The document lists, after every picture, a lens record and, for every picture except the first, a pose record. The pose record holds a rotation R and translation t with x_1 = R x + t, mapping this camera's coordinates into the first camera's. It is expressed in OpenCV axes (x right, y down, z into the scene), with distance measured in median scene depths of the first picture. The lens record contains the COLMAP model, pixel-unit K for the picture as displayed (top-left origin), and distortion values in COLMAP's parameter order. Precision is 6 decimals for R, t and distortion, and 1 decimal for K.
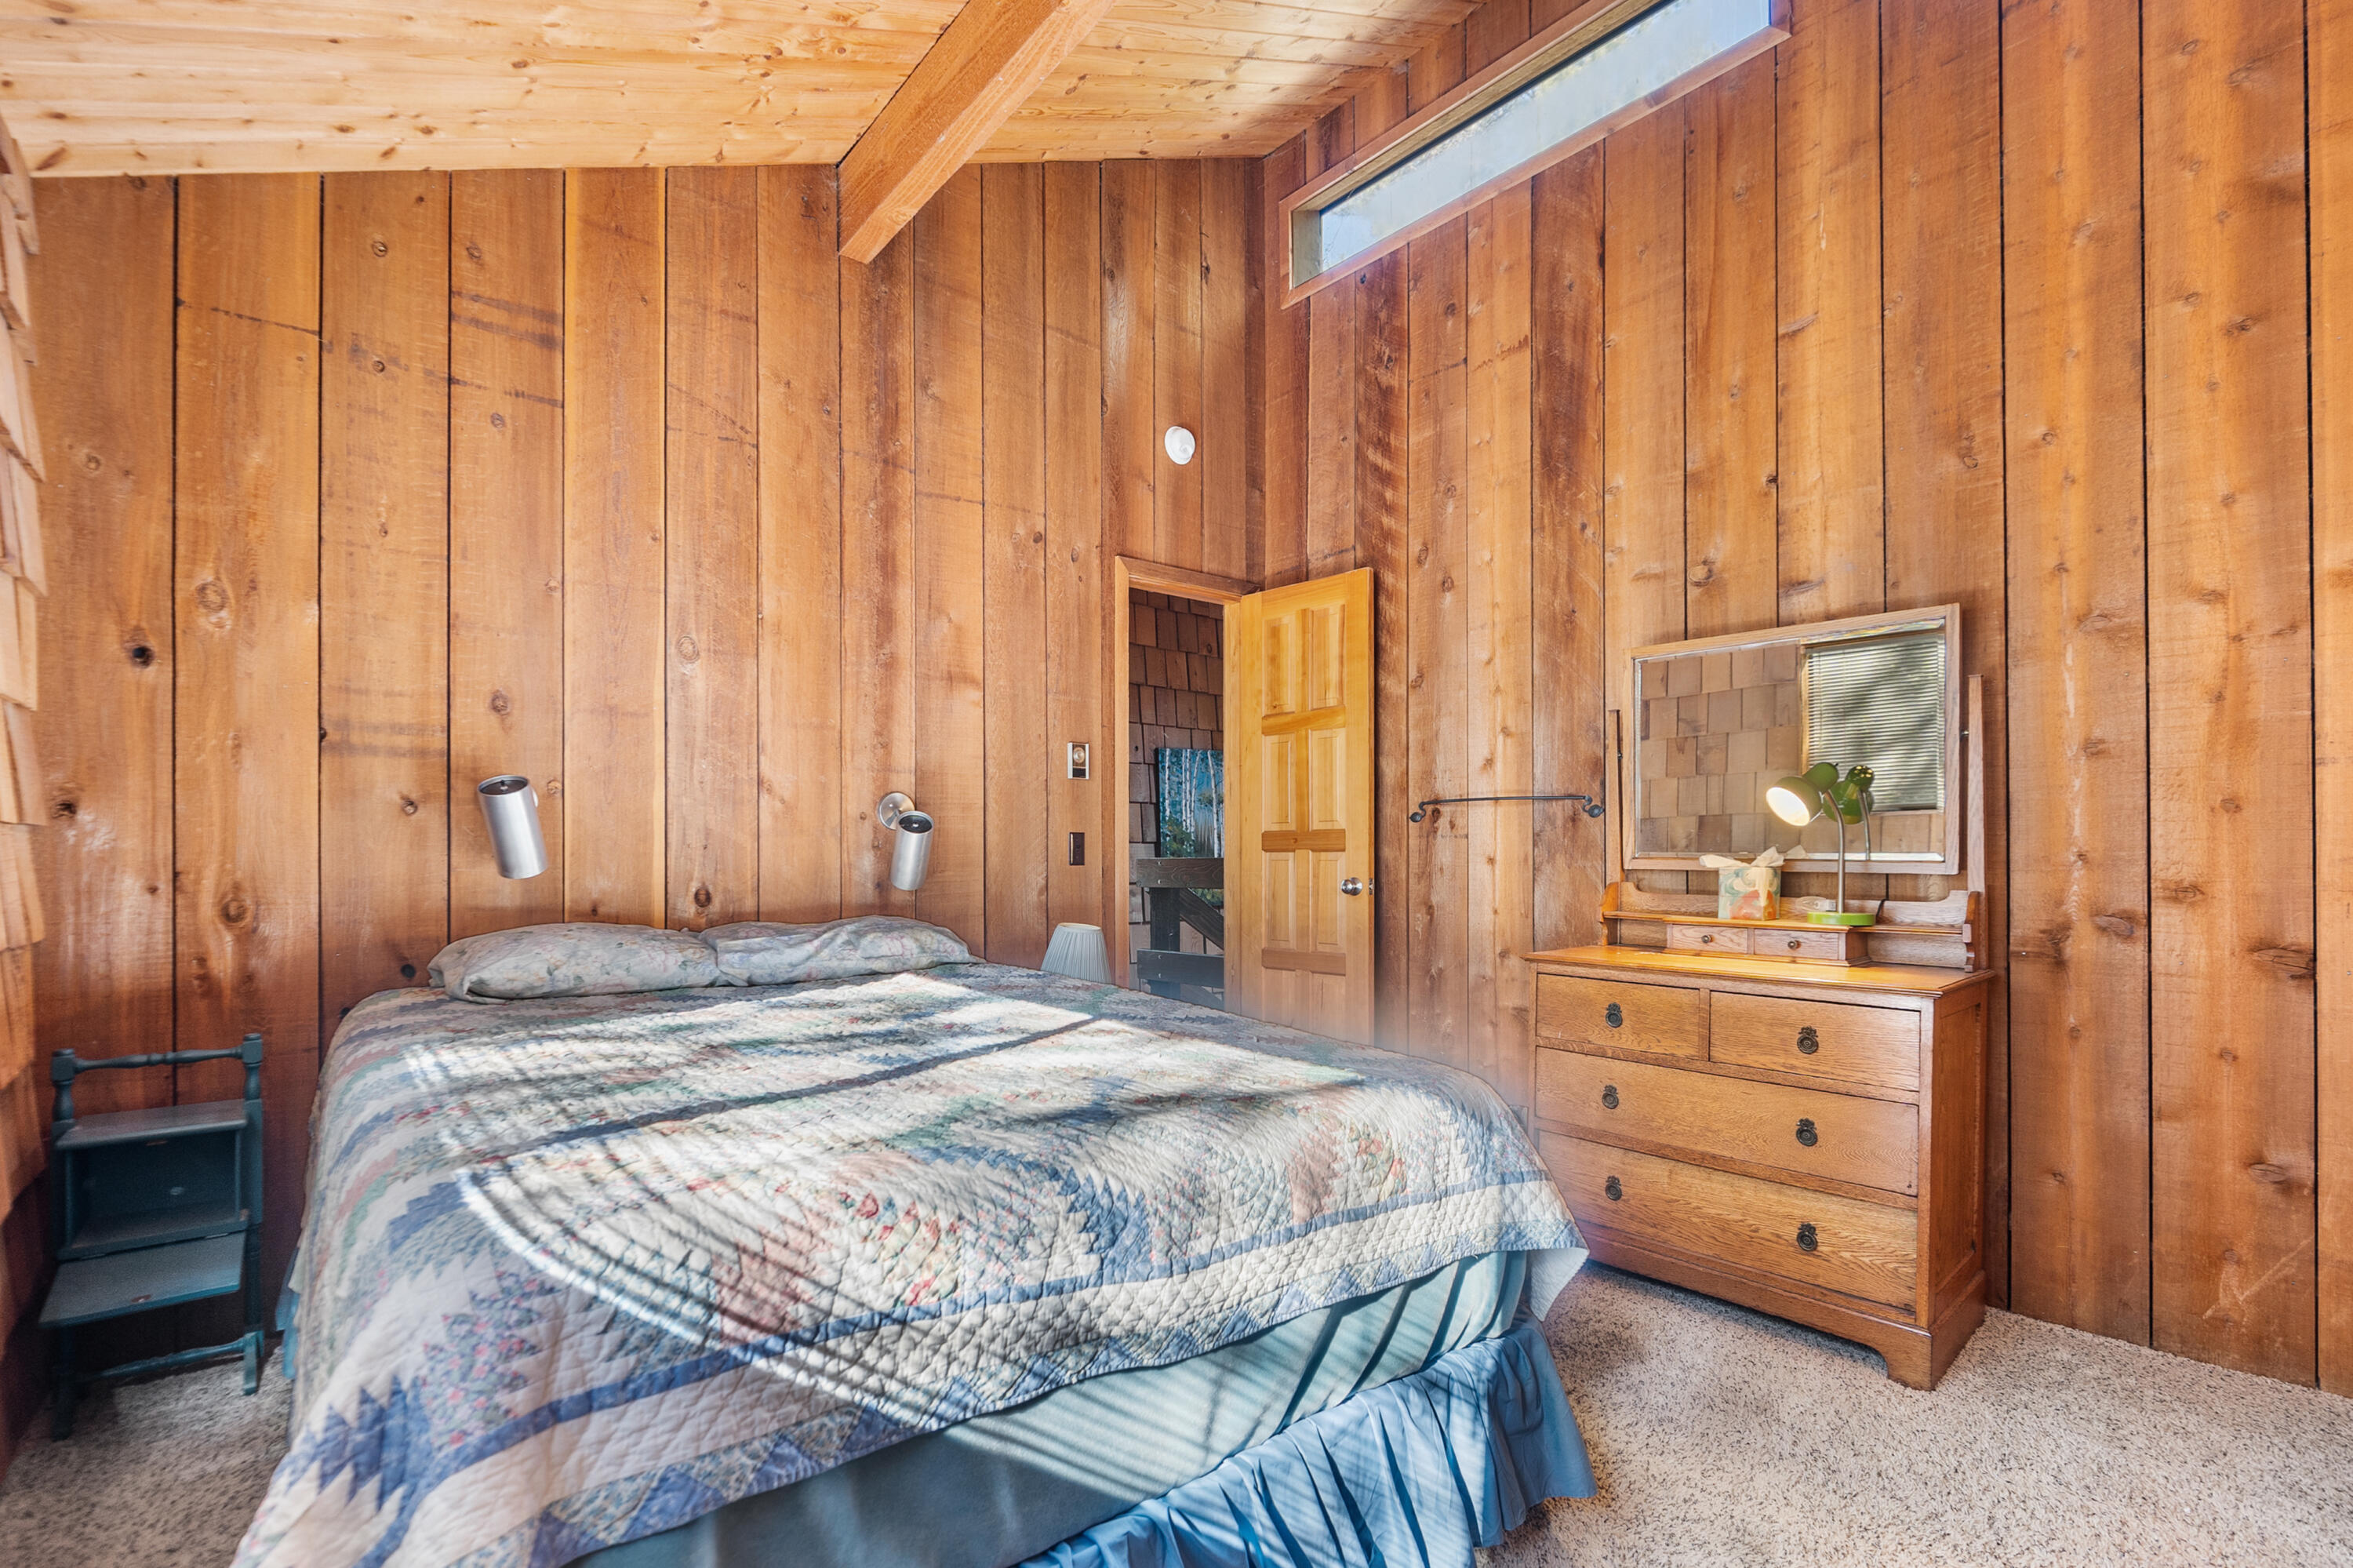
lens RADIAL K [[1023.0, 0, 1236.9], [0, 1023.0, 845.1], [0, 0, 1]] dist [-0.007119, -0.001090]
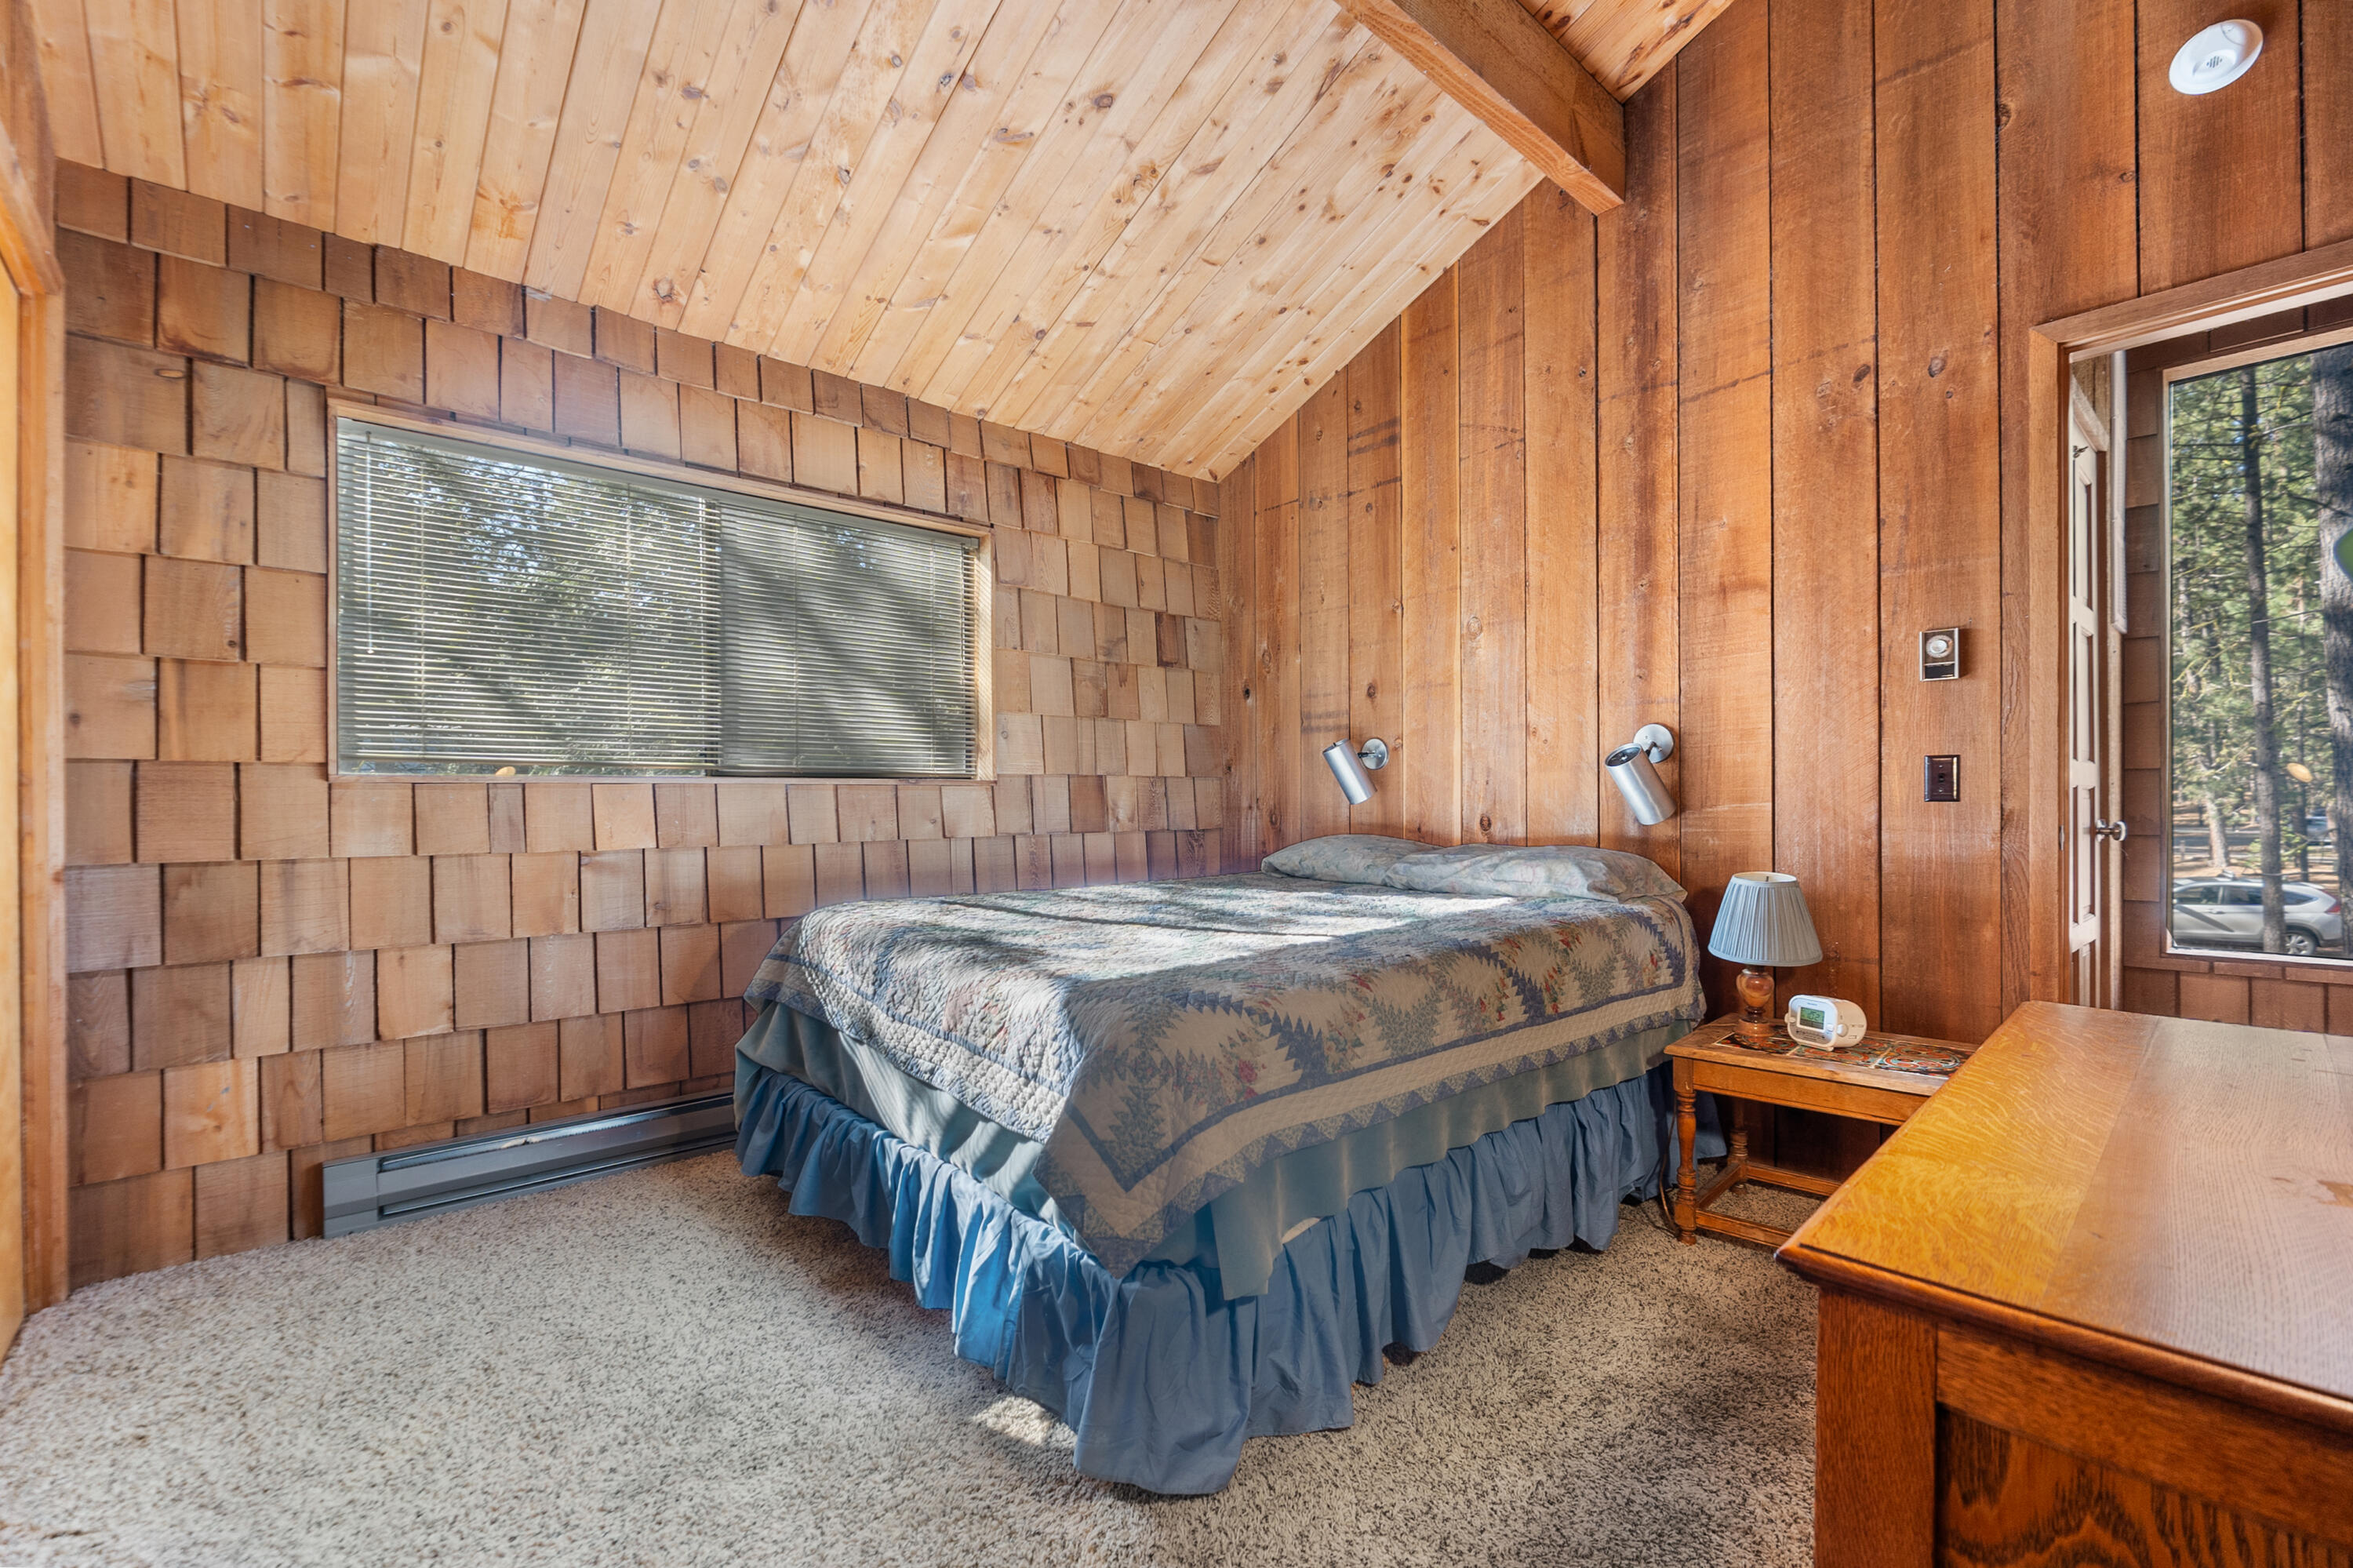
lens RADIAL K [[1023.0, 0, 1181.5], [0, 1023.0, 796.5], [0, 0, 1]] dist [-0.007119, -0.001090]
pose [[0.004284, 0.001985, -0.999989, 0.703340], [0.008876, 0.999959, 0.002023, 0.012279], [0.999951, -0.008885, 0.004266, 0.604490]]
